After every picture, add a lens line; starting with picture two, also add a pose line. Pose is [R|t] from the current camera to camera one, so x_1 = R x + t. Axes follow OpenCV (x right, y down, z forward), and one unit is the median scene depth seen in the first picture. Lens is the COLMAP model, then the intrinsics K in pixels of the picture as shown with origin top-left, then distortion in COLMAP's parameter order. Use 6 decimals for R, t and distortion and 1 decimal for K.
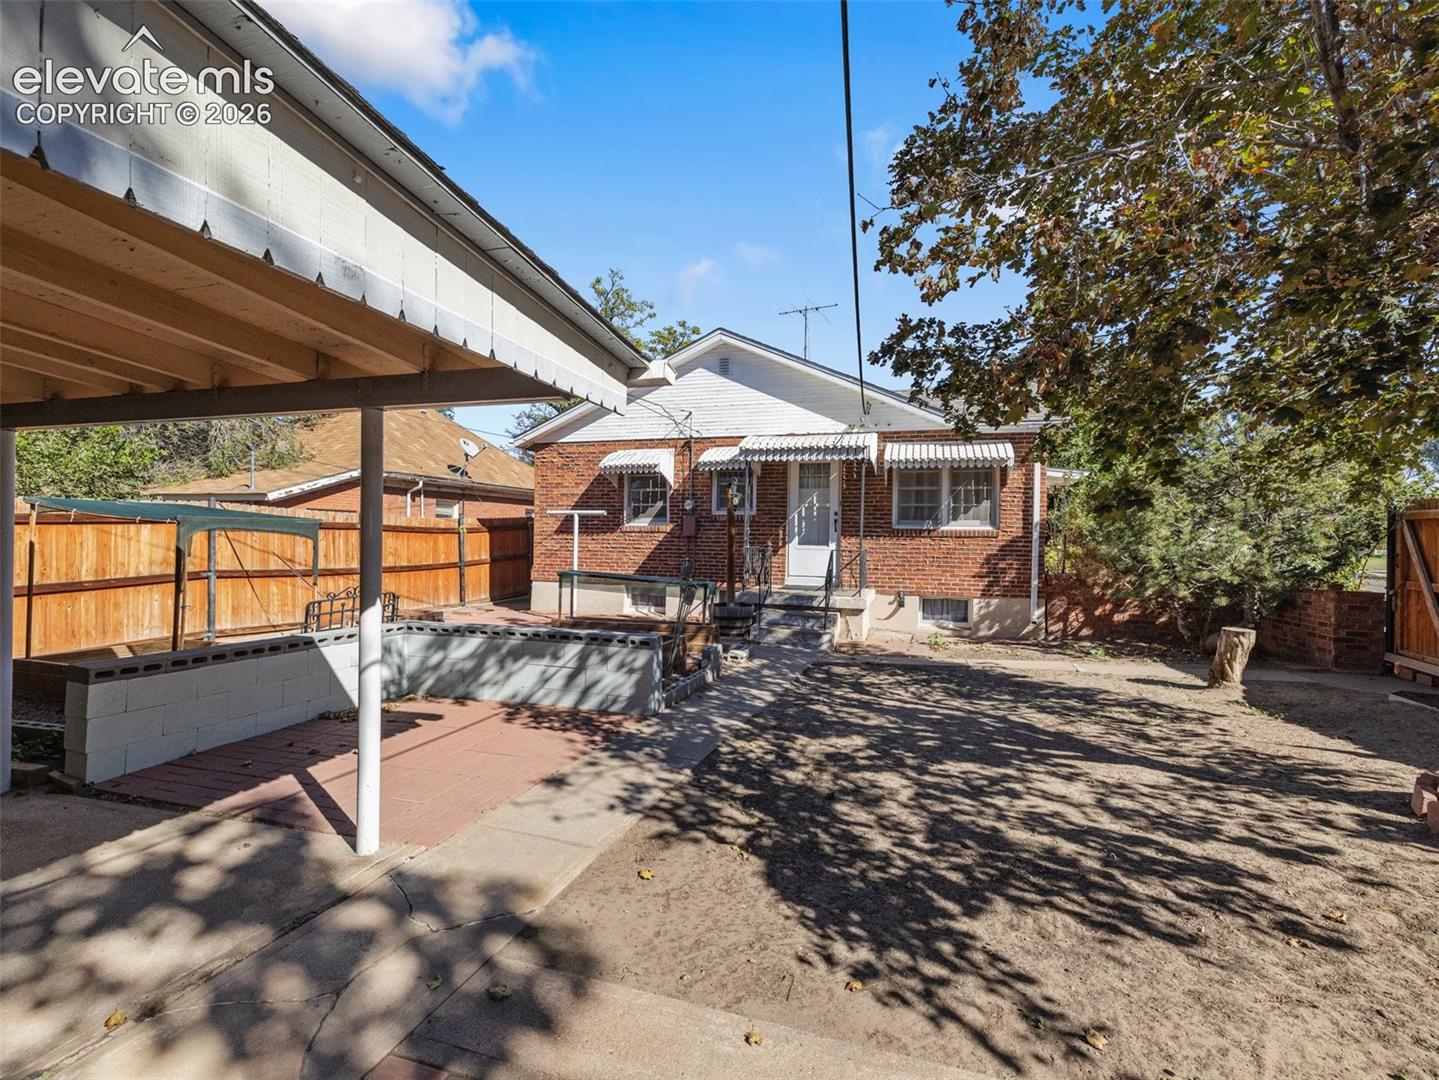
lens RADIAL K [[686.3, 0, 712.3], [0, 686.3, 537.5], [0, 0, 1]] dist [0.002425, -0.000304]
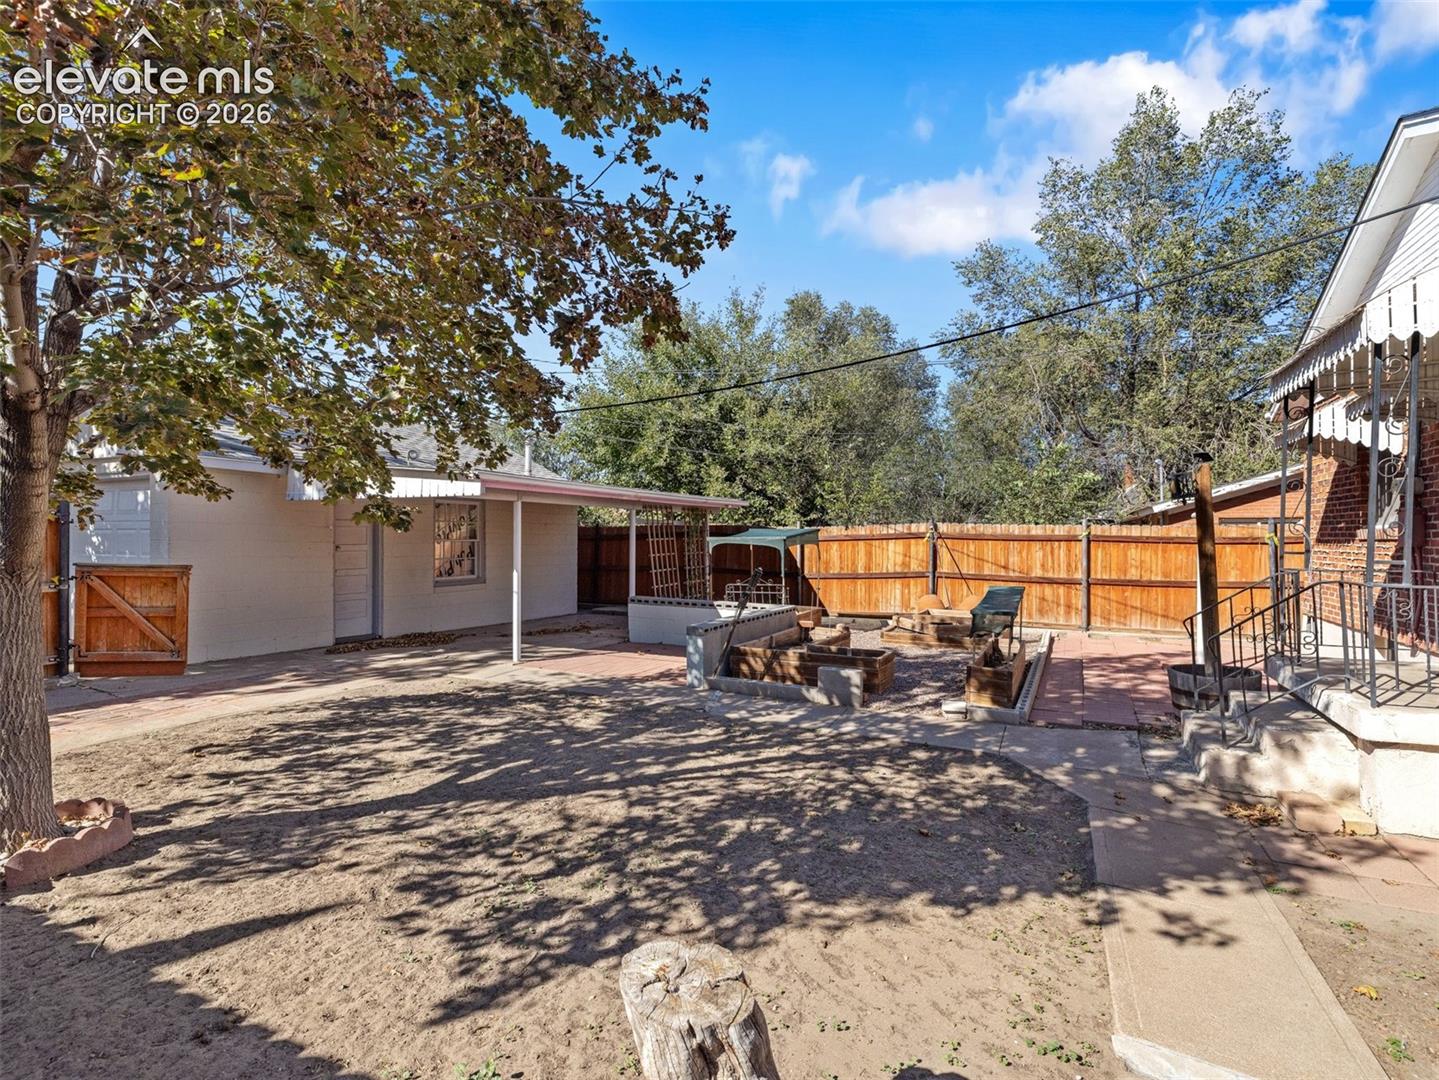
lens RADIAL K [[686.3, 0, 712.3], [0, 686.3, 537.5], [0, 0, 1]] dist [0.002425, -0.000304]
pose [[-0.151785, -0.012905, -0.988329, 1.385115], [-0.004164, 0.999914, -0.012417, -0.005728], [0.988405, 0.002231, -0.151826, 1.452773]]
